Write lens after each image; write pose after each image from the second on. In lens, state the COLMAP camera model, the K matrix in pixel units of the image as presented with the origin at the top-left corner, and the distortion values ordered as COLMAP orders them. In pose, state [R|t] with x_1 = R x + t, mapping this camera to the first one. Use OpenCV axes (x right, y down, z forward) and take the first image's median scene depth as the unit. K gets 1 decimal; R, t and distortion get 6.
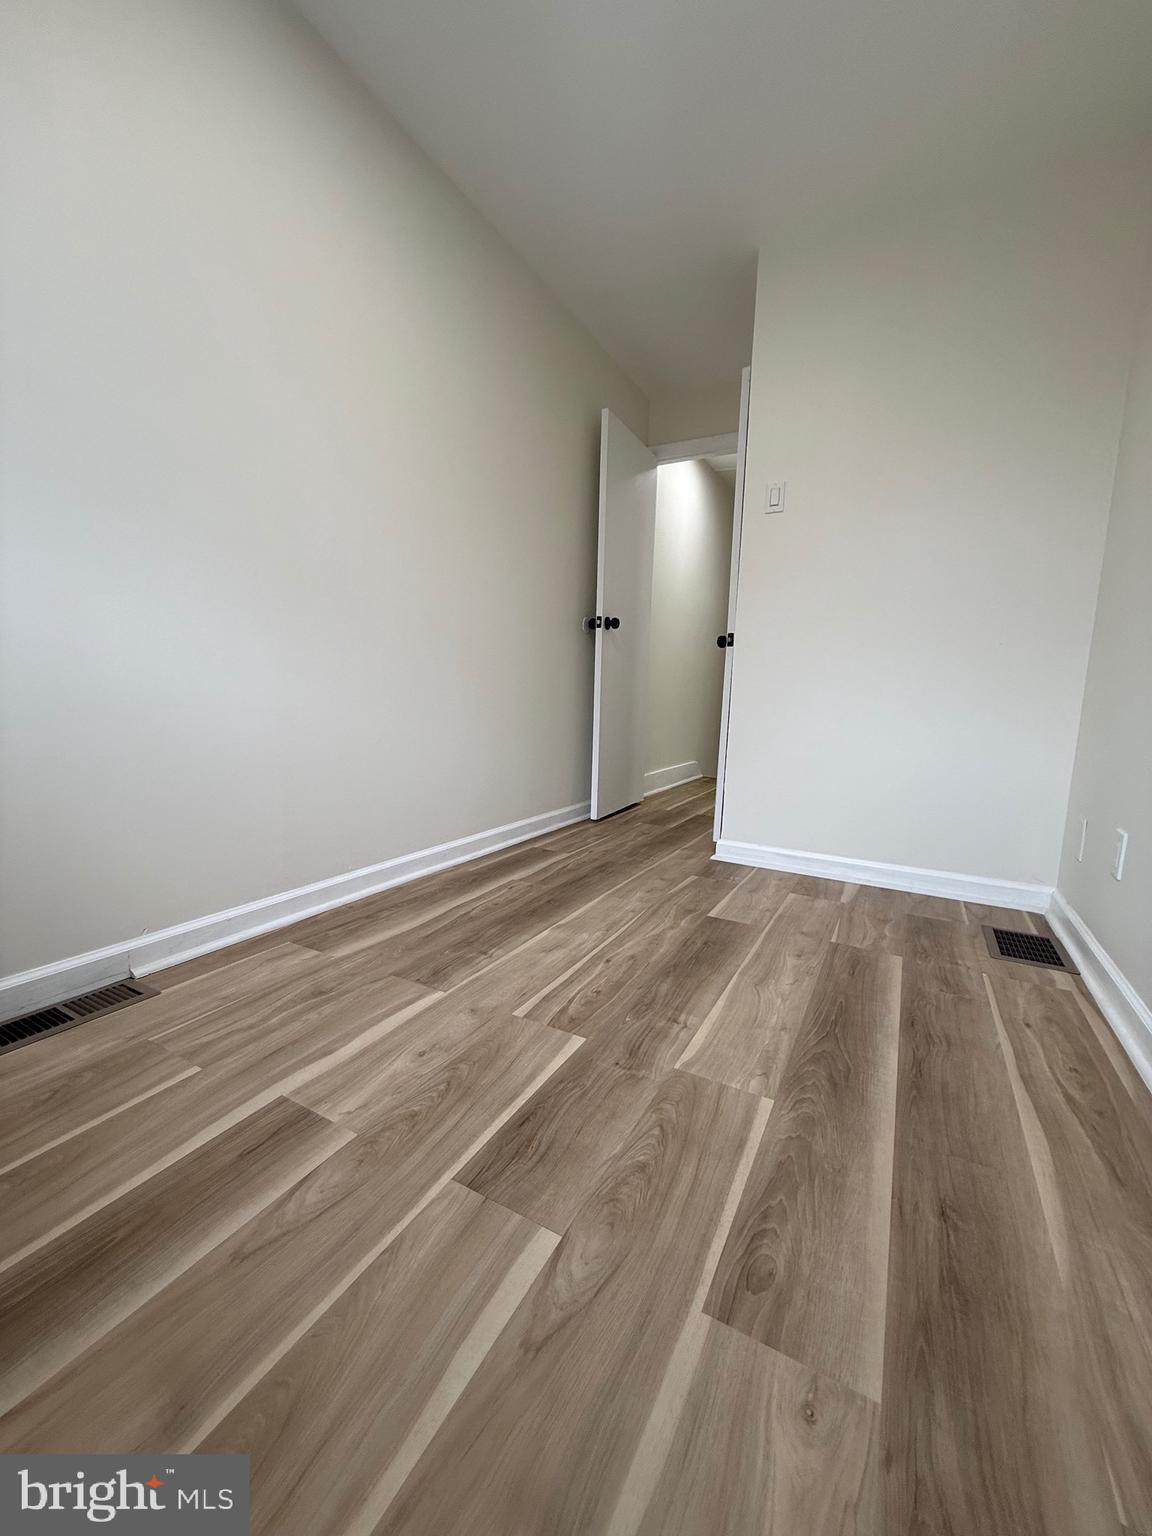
lens RADIAL K [[615.9, 0, 576.0], [0, 615.9, 768.0], [0, 0, 1]] dist [0.000350, 0.000028]
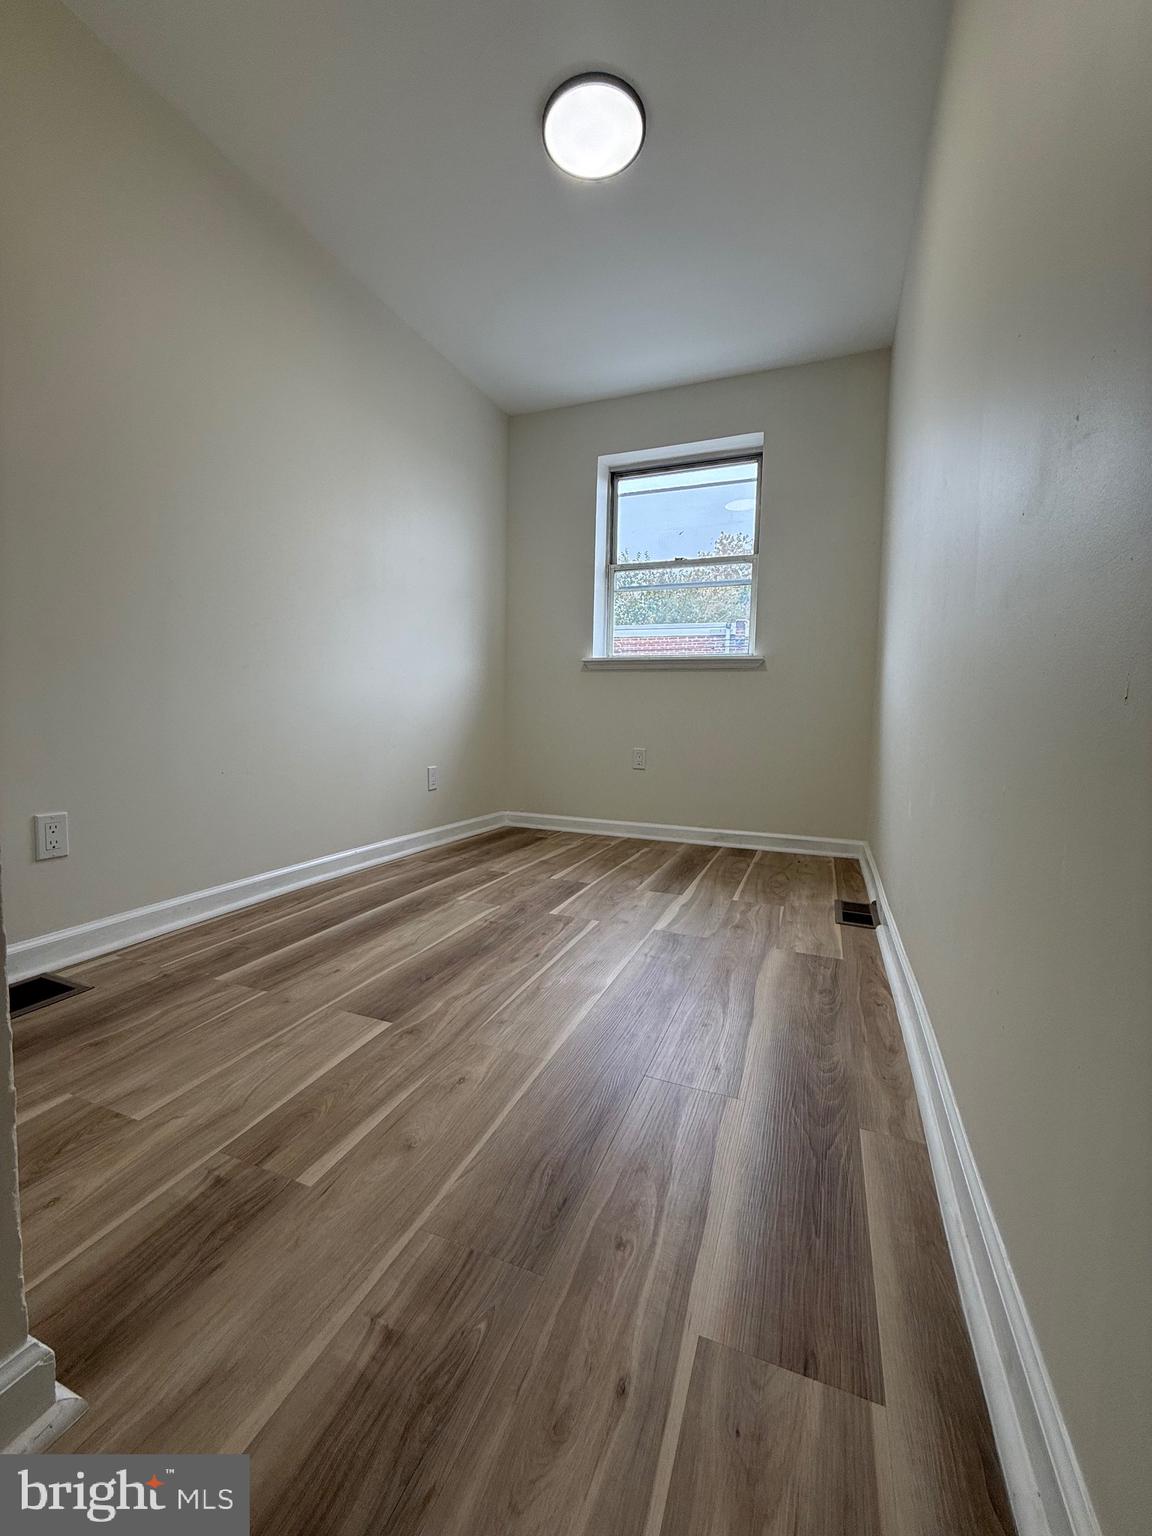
lens RADIAL K [[615.9, 0, 576.0], [0, 615.9, 768.0], [0, 0, 1]] dist [0.000350, 0.000028]
pose [[-0.991265, -0.038342, -0.126188, 0.141145], [-0.063391, 0.977551, 0.200938, -0.241259], [0.115650, 0.207182, -0.971443, 2.113243]]
